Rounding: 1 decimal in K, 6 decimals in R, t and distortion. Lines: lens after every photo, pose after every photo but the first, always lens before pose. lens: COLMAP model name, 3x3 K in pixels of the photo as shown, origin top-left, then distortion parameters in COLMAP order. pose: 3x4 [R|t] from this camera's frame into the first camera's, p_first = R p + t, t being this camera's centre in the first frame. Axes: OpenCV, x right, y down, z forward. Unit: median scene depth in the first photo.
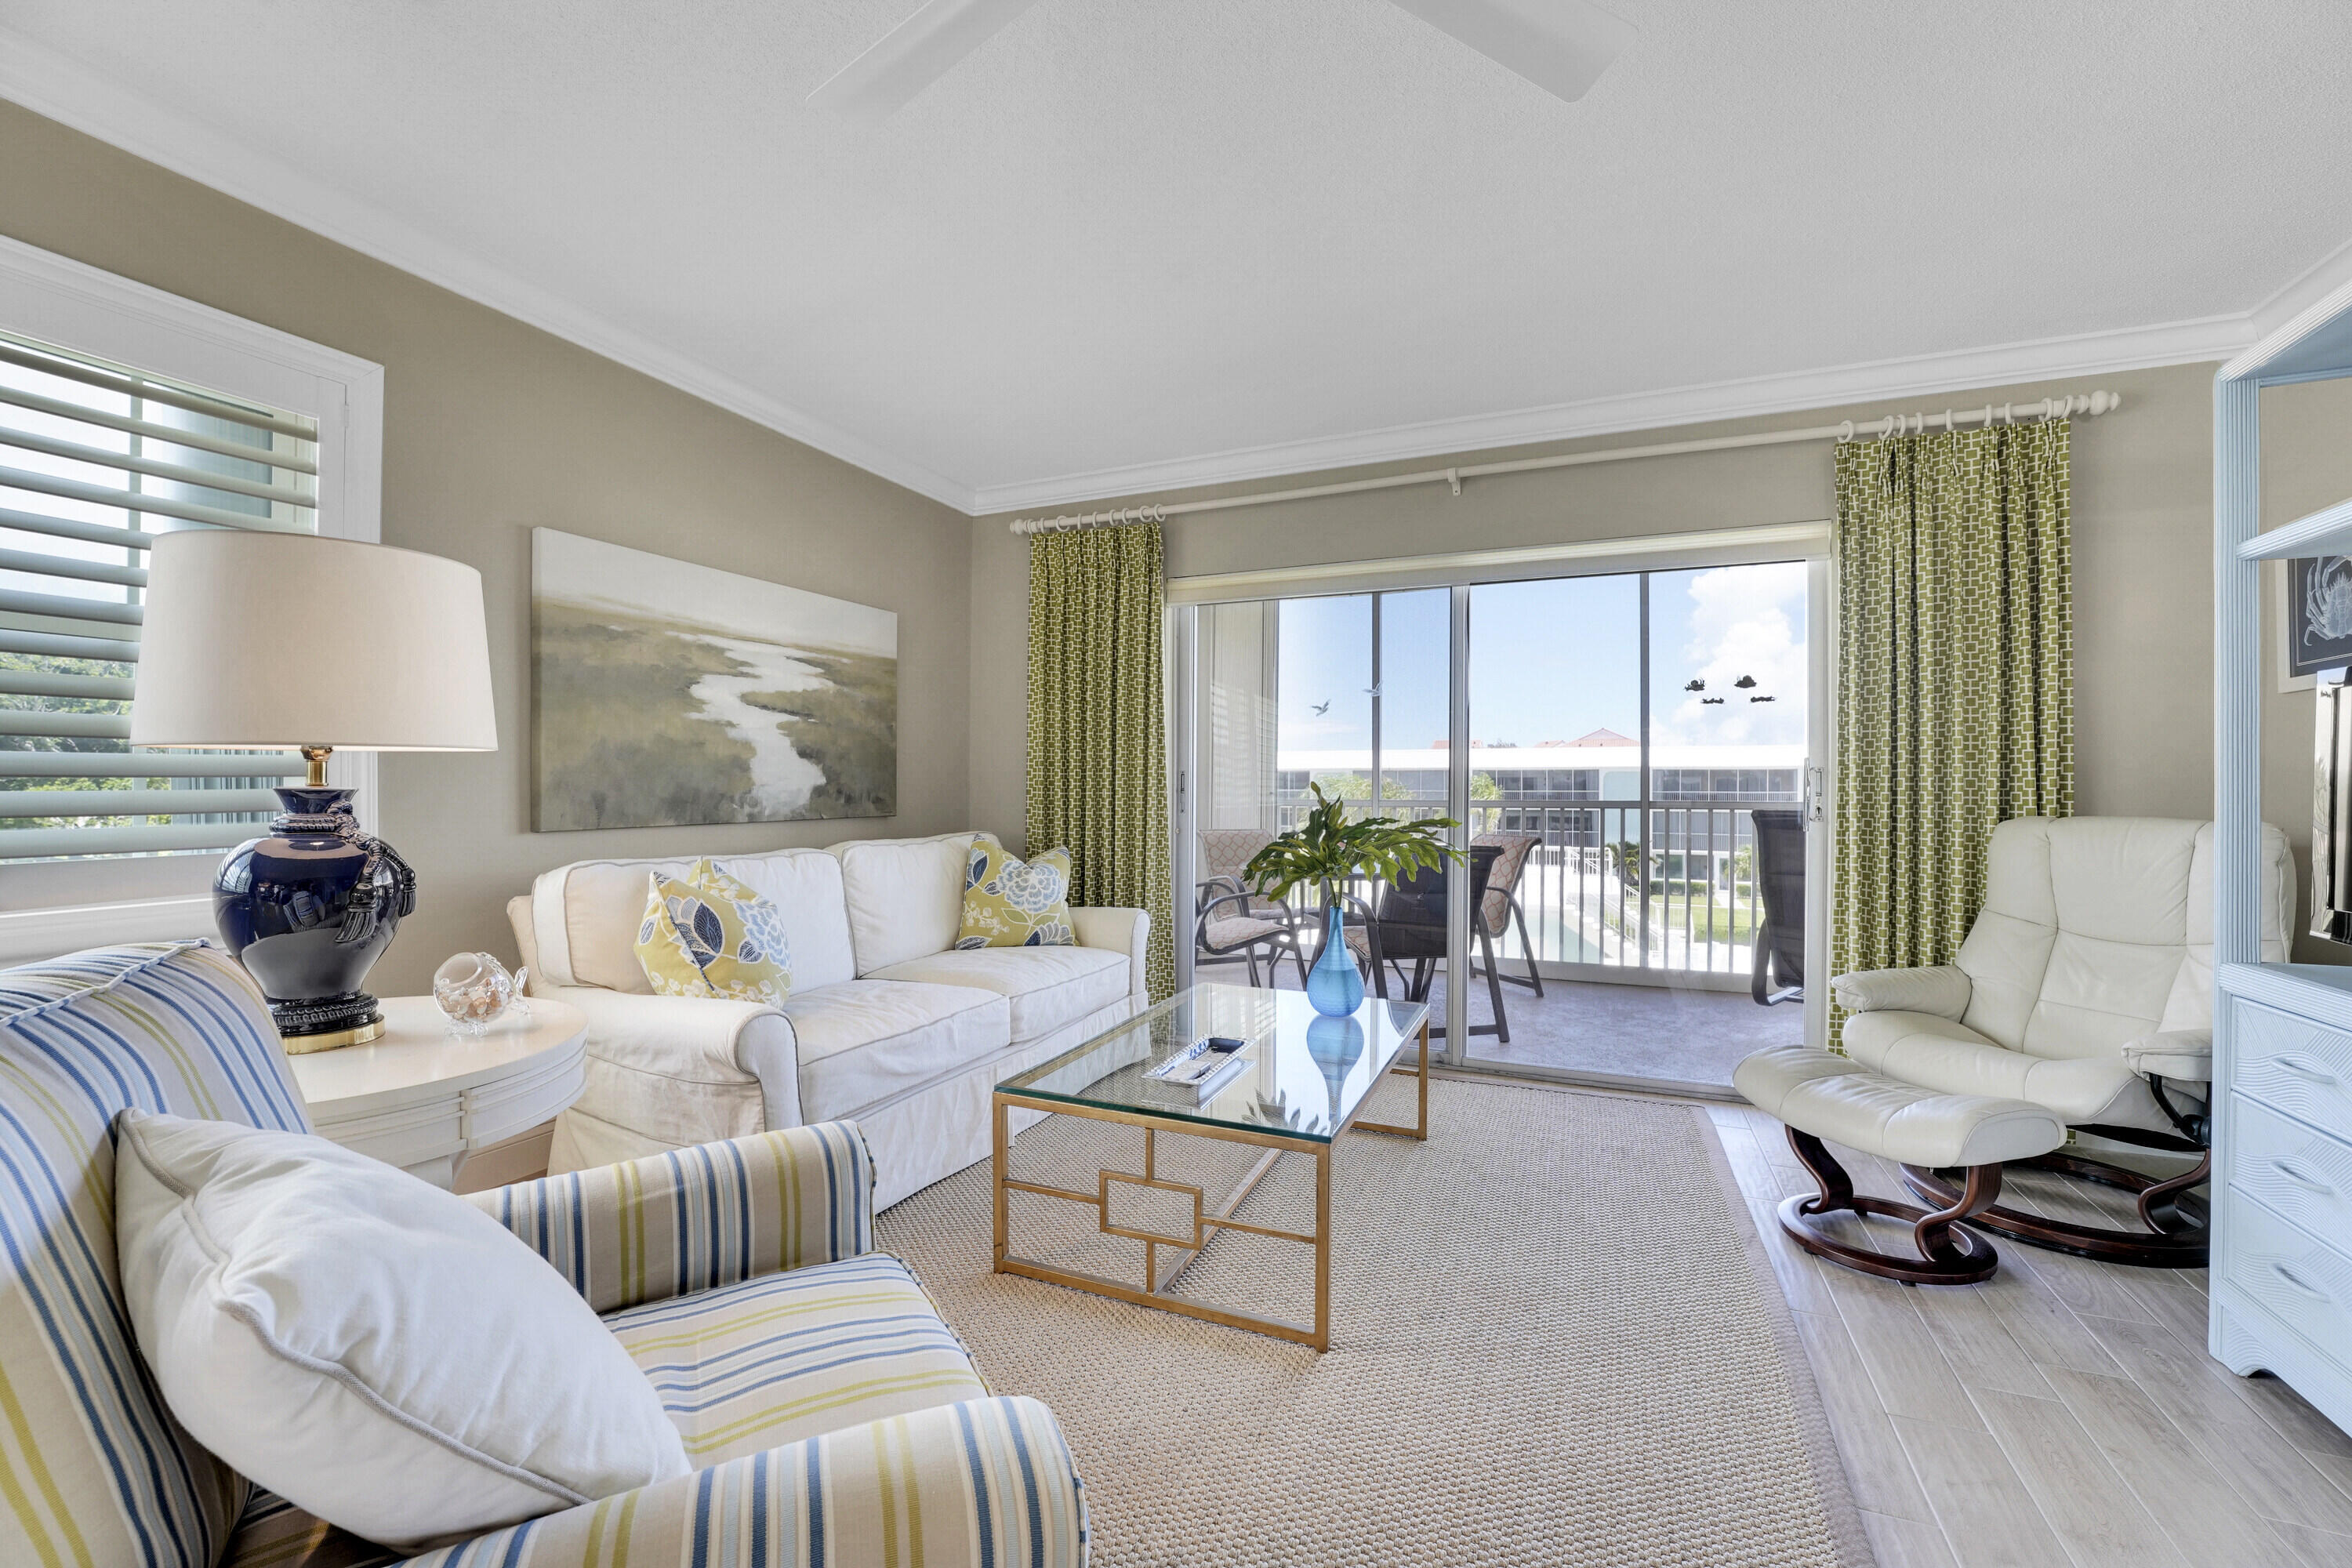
lens RADIAL K [[952.3, 0, 1180.8], [0, 952.3, 785.1], [0, 0, 1]] dist [-0.030026, 0.003325]
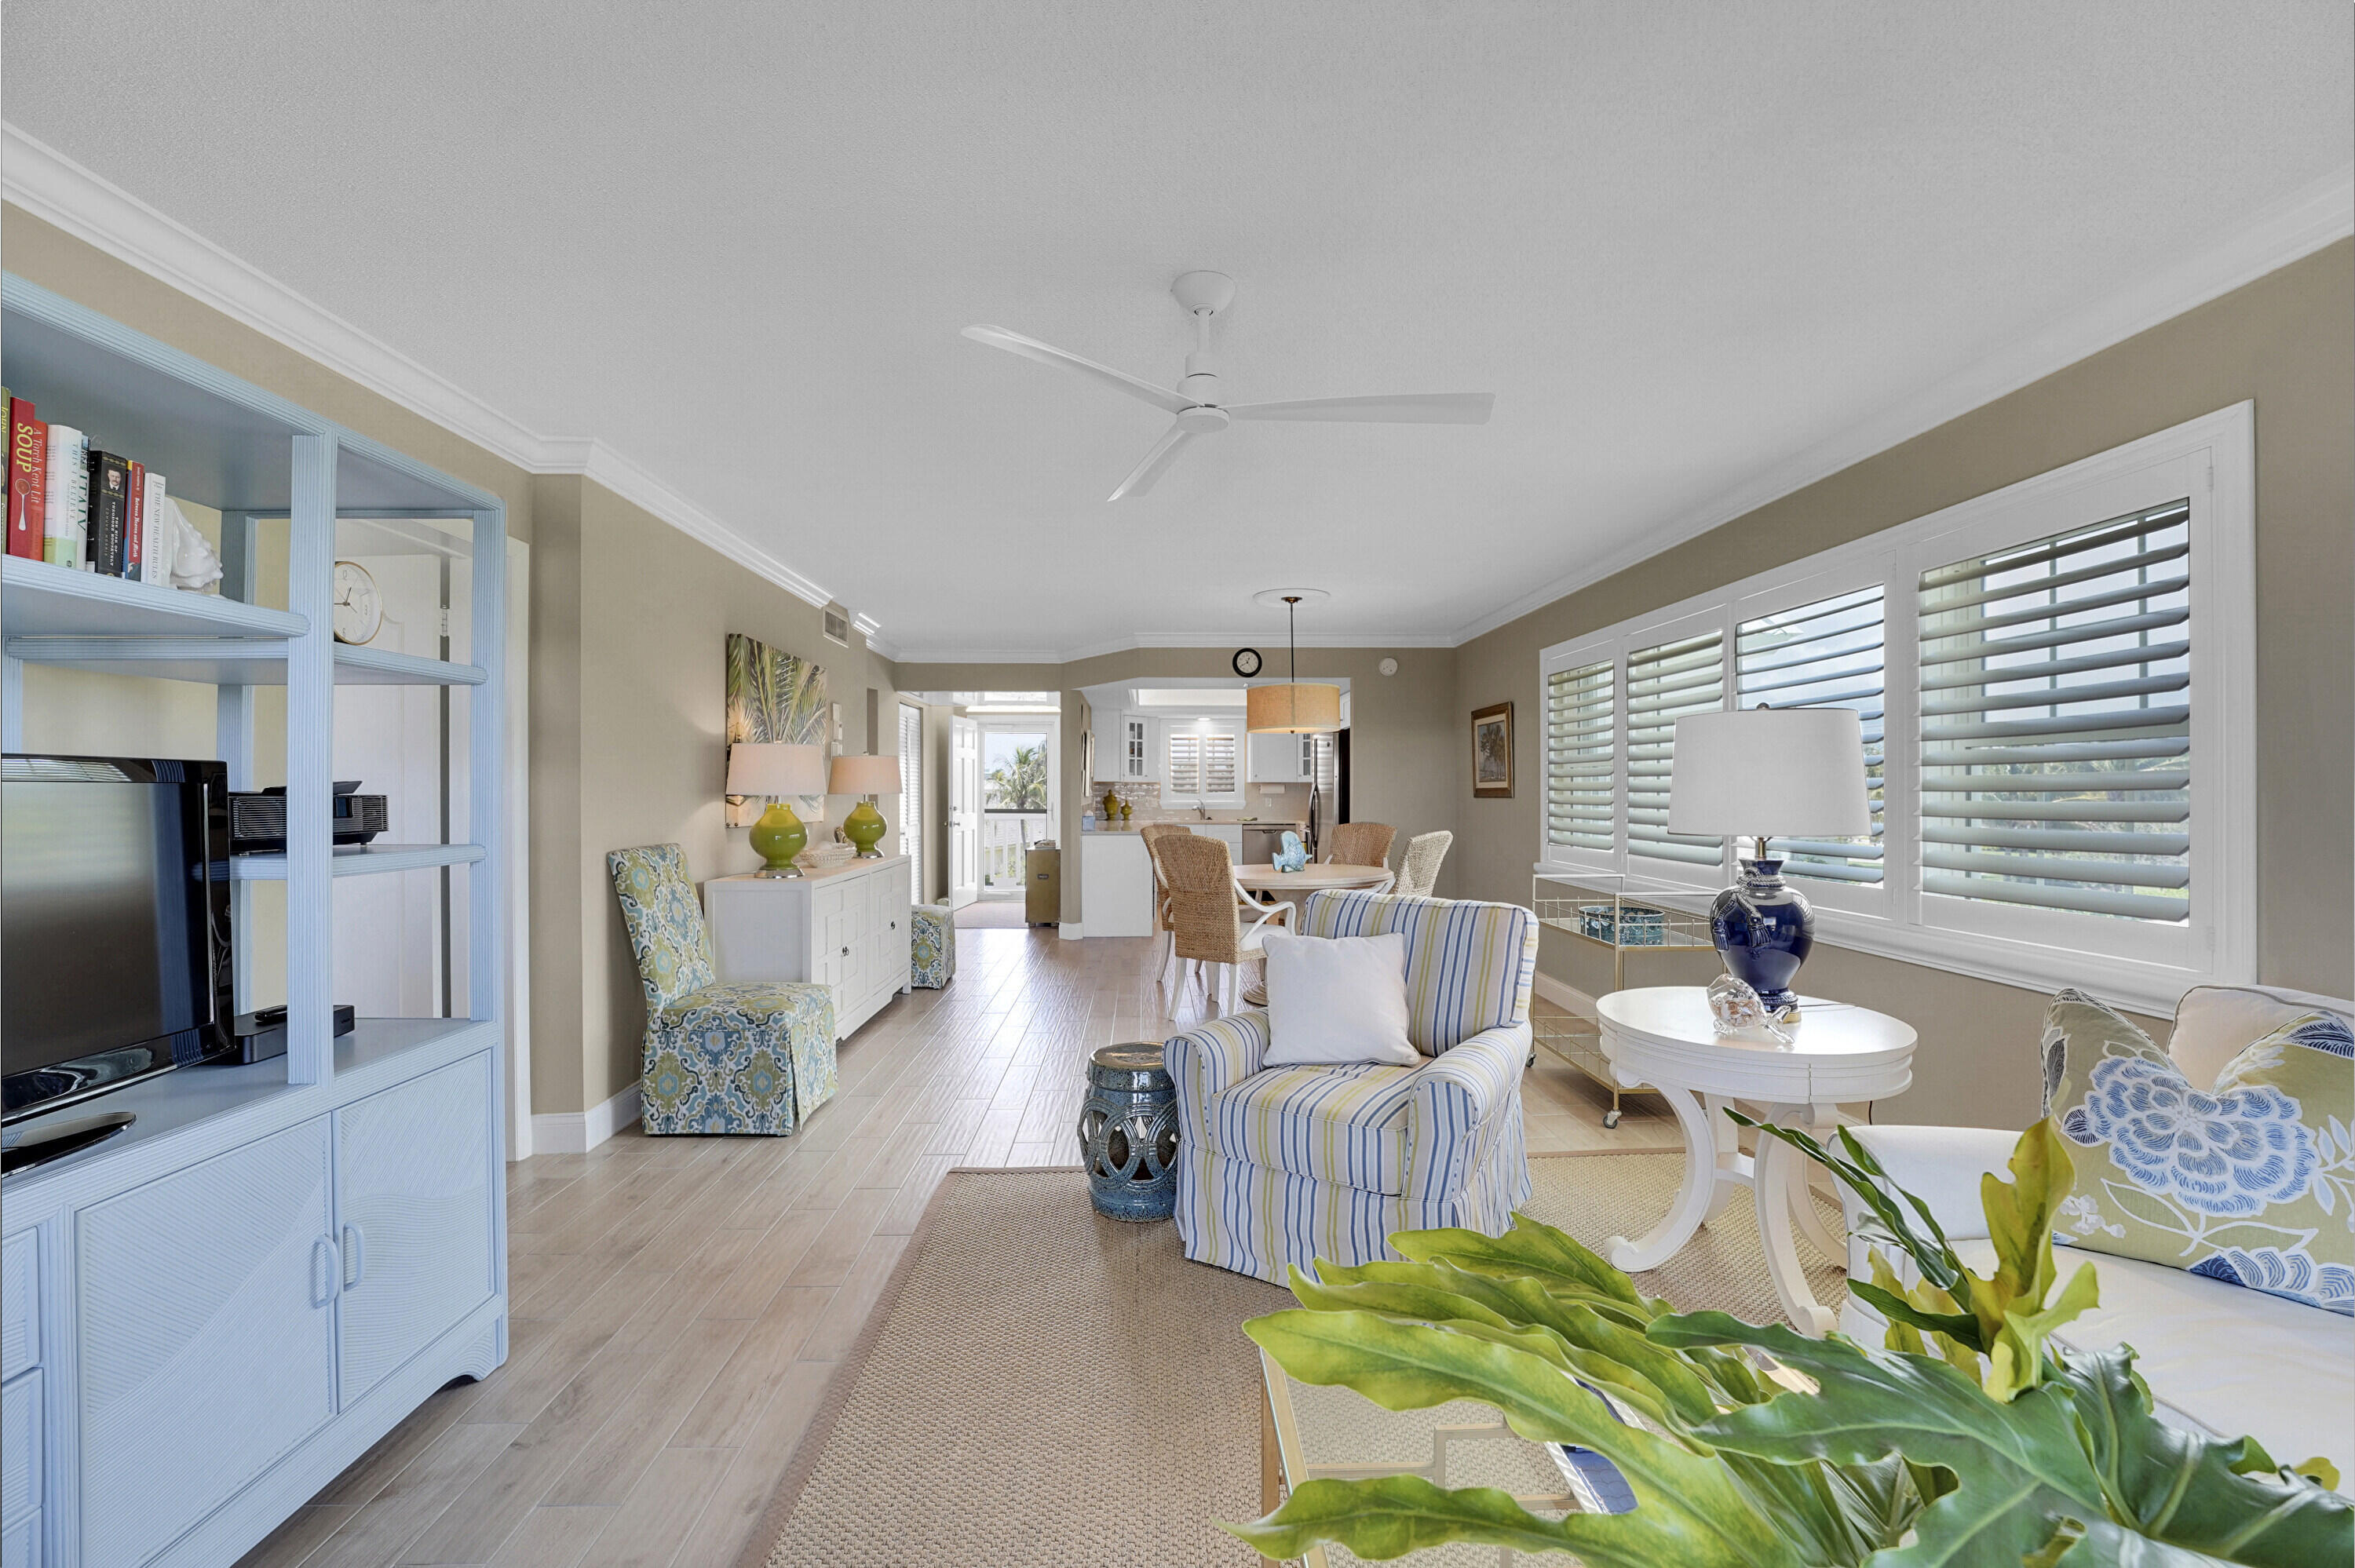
lens RADIAL K [[953.3, 0, 1179.8], [0, 953.3, 785.4], [0, 0, 1]] dist [-0.030026, 0.003325]
pose [[-0.903474, -0.006508, -0.428594, 0.352675], [-0.001833, 0.999934, -0.011321, -0.052365], [0.428640, -0.009443, -0.903426, 1.058604]]
